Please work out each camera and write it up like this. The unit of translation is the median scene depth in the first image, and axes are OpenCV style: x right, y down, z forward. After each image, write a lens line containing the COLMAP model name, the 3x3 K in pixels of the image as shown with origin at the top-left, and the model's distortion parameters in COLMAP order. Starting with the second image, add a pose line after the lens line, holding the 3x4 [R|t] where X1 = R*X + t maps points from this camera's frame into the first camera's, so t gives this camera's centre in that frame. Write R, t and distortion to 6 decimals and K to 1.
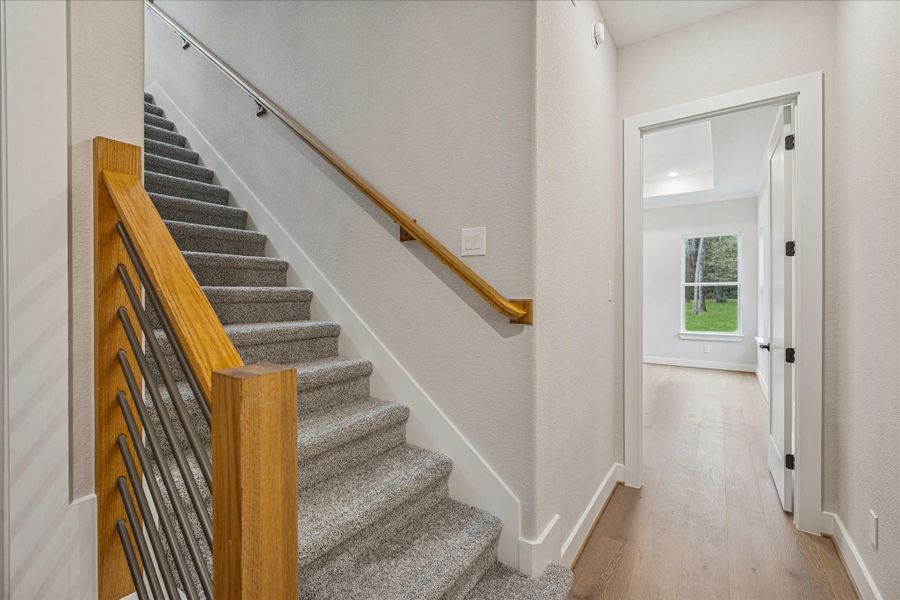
lens RADIAL K [[407.7, 0, 450.8], [0, 407.7, 299.1], [0, 0, 1]] dist [-0.000776, -0.000062]
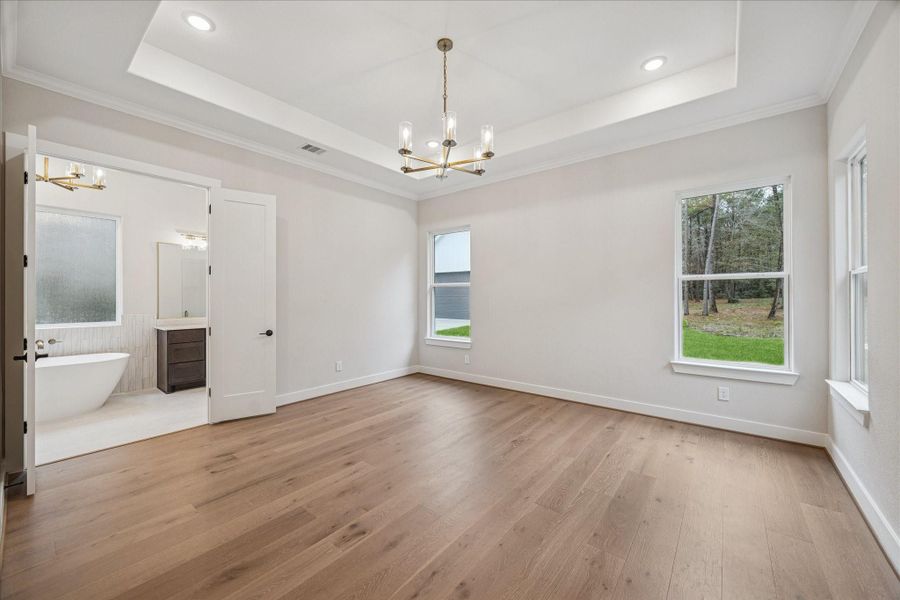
lens RADIAL K [[364.8, 0, 448.0], [0, 364.8, 297.3], [0, 0, 1]] dist [0.006436, 0.000191]
pose [[0.997372, -0.000693, -0.072444, 0.275806], [0.000380, 0.999991, -0.004335, -0.005286], [0.072447, 0.004296, 0.997363, 0.449949]]
